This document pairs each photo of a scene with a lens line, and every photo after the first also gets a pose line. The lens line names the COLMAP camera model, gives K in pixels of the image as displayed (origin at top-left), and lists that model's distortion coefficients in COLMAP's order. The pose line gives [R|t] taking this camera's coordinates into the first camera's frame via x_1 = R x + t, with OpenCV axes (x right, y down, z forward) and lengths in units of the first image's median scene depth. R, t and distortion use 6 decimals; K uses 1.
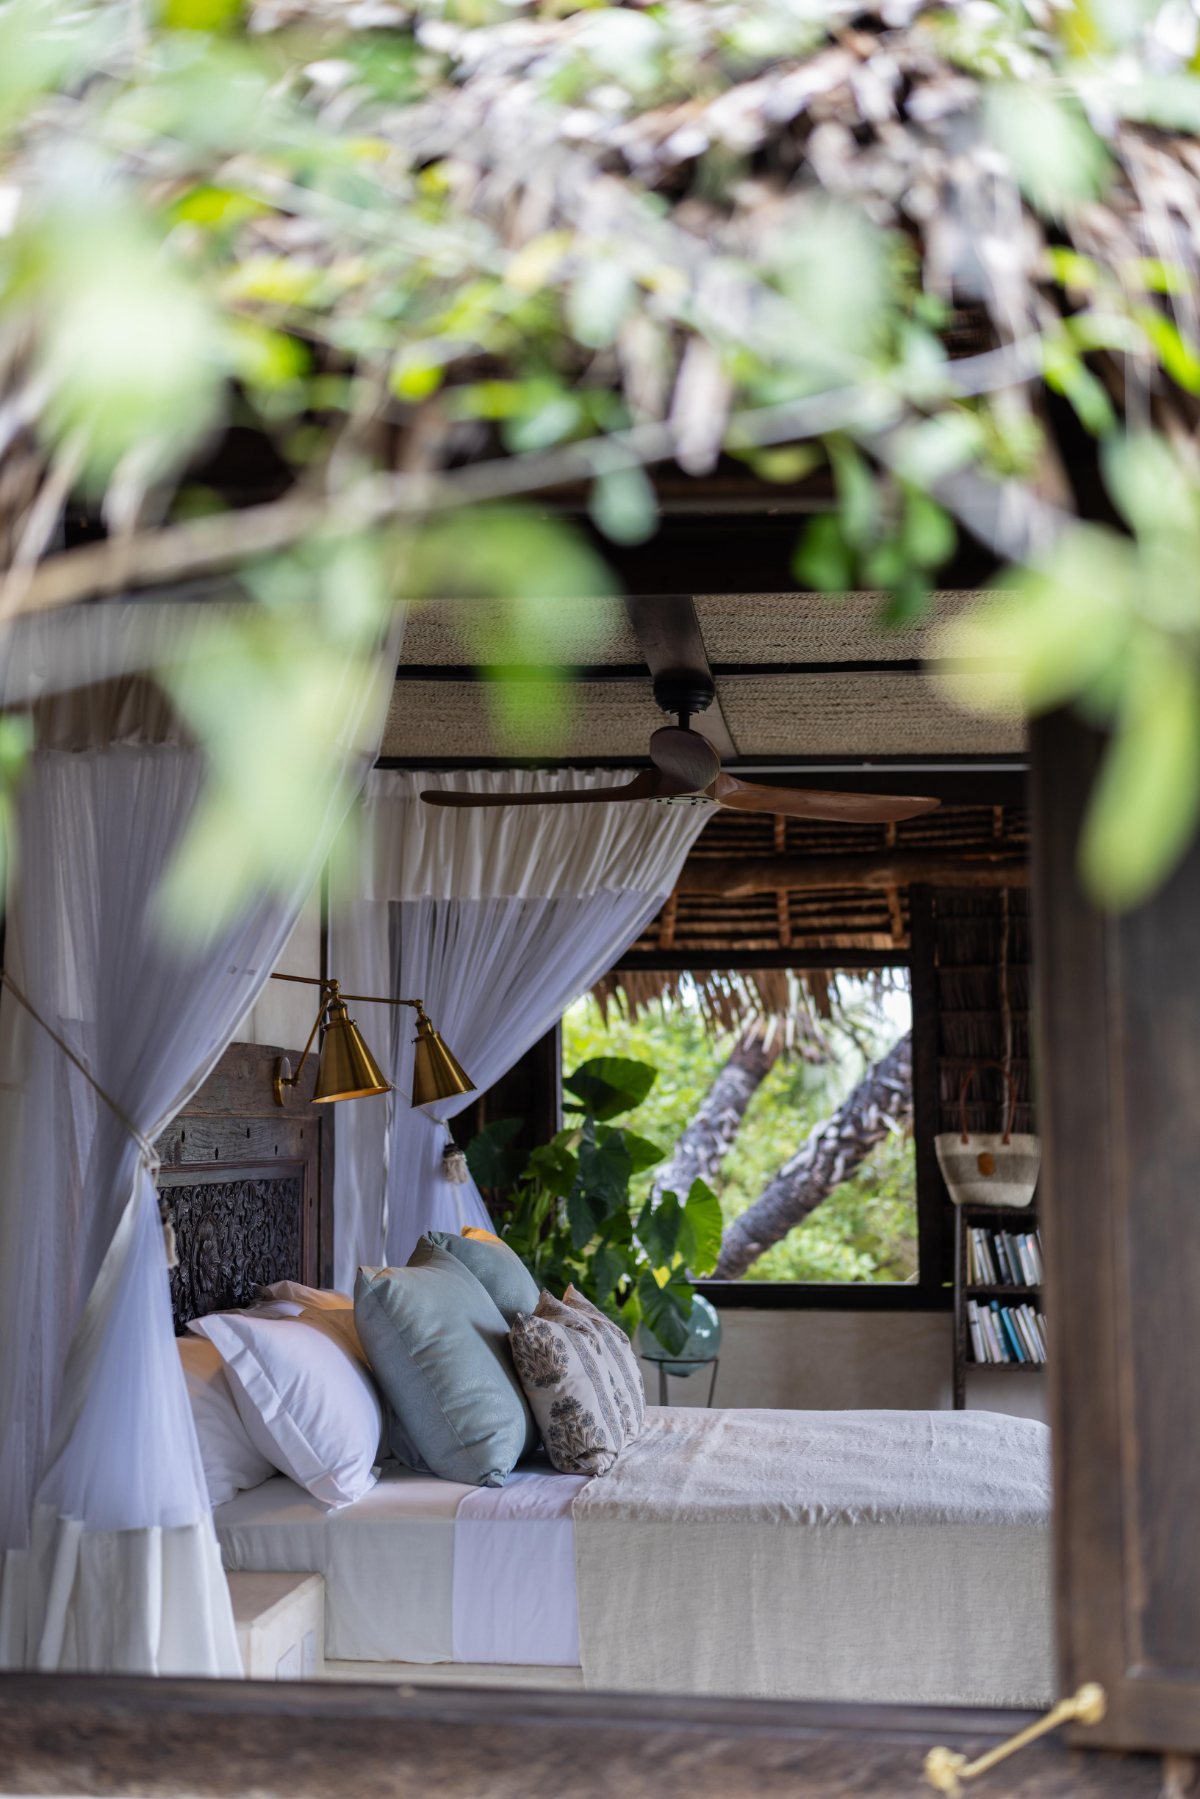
lens RADIAL K [[2451.9, 0, 599.1], [0, 2451.9, 962.5], [0, 0, 1]] dist [-0.008234, 0.016112]
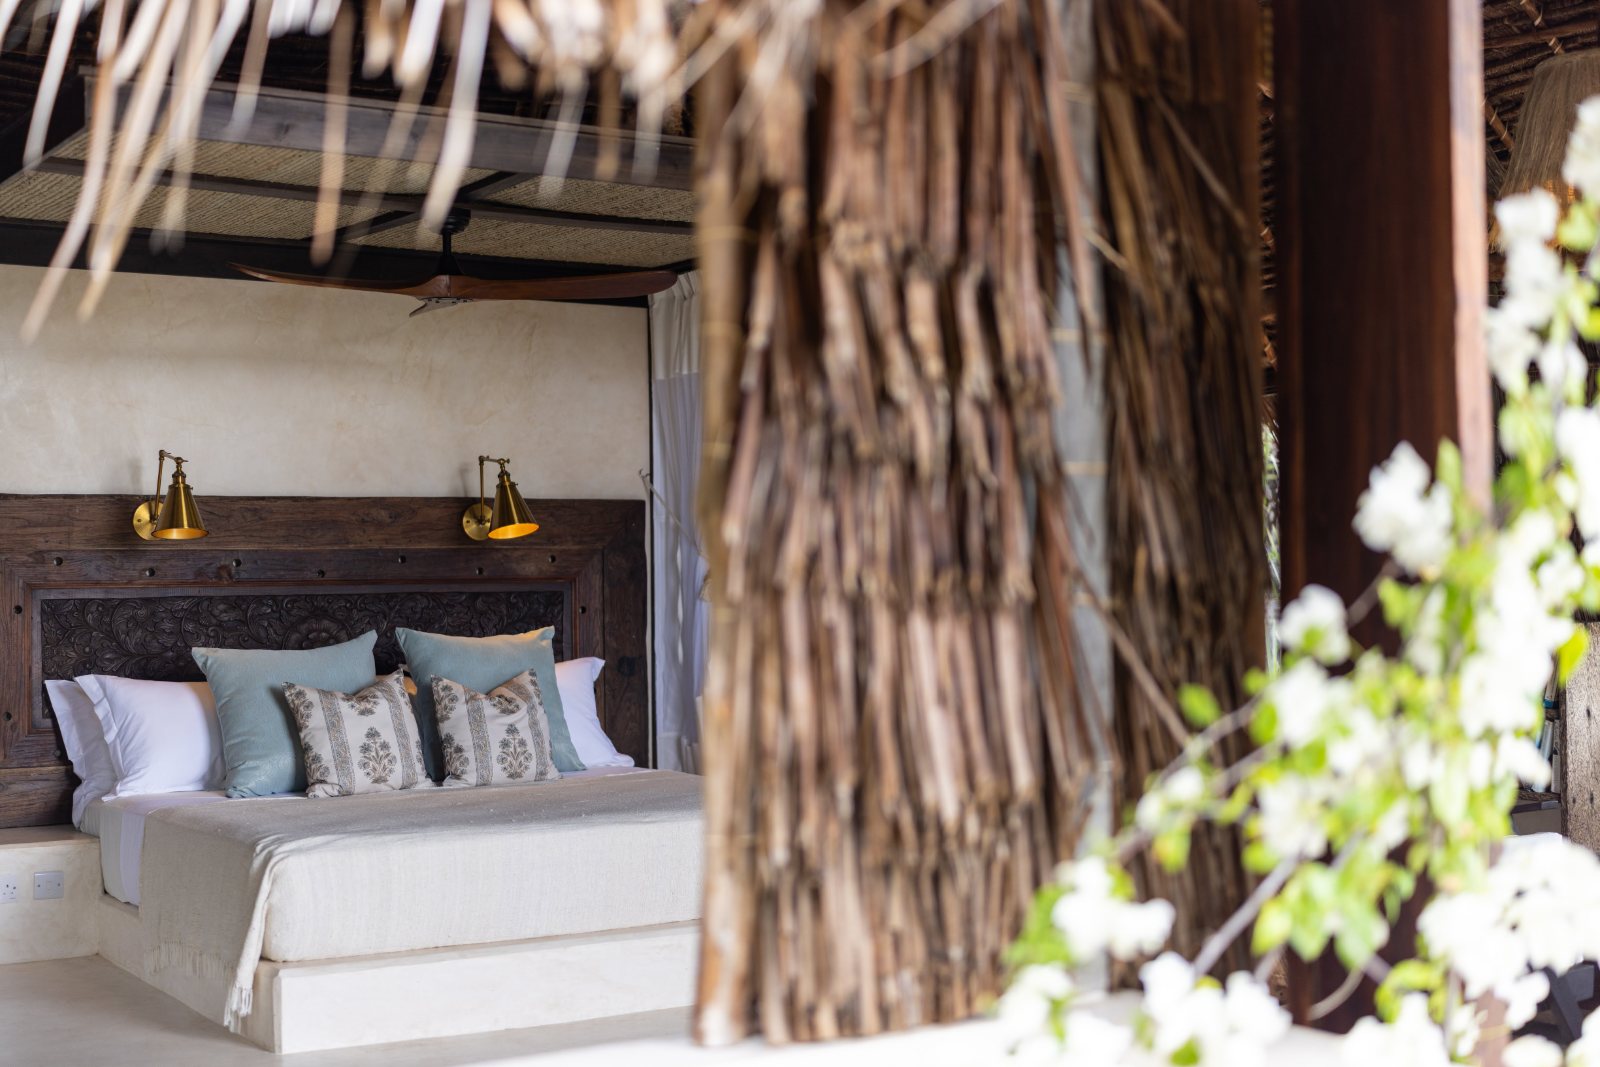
lens RADIAL K [[2180.7, 0, 800.0], [0, 2180.7, 533.5], [0, 0, 1]] dist [-0.008234, 0.016112]
pose [[0.627428, -0.026735, -0.778216, 1.173857], [0.068694, 0.997414, 0.021118, 0.051431], [0.775639, -0.066708, 0.627642, 0.451210]]
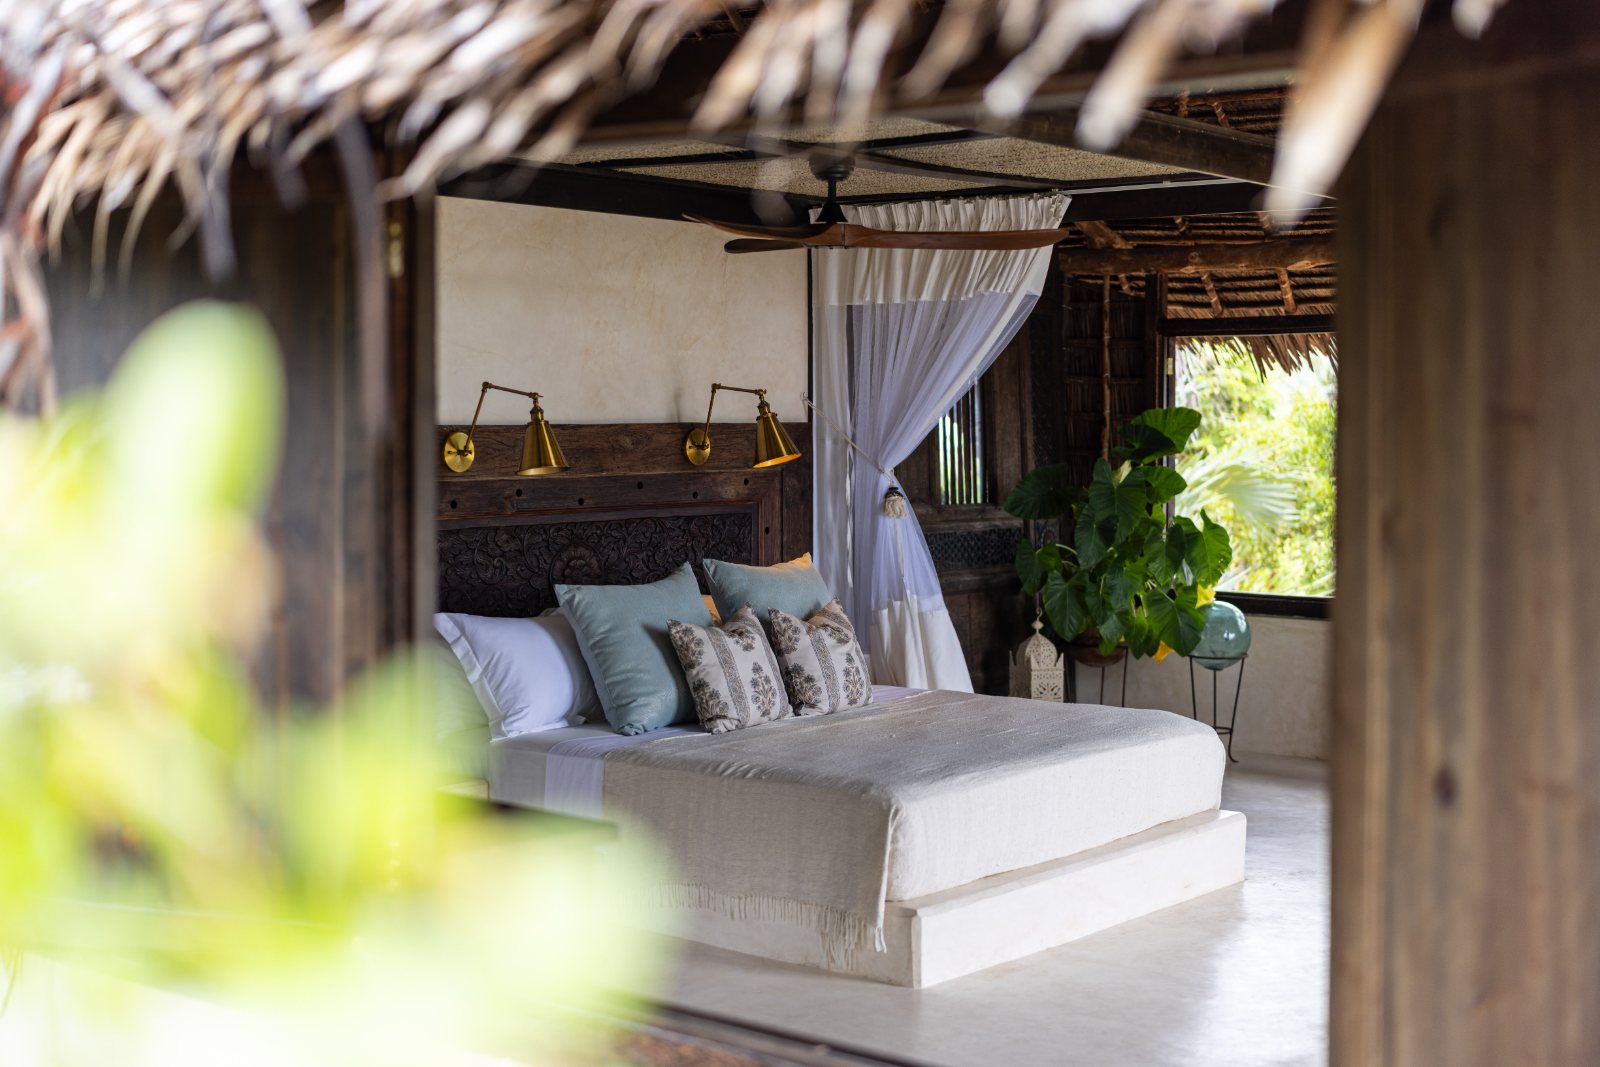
lens RADIAL K [[2180.7, 0, 800.0], [0, 2180.7, 533.5], [0, 0, 1]] dist [-0.008234, 0.016112]
pose [[0.841337, 0.025136, -0.539926, 0.743867], [0.041863, 0.992887, 0.111457, -0.049096], [0.538887, -0.116376, 0.834300, -0.028343]]
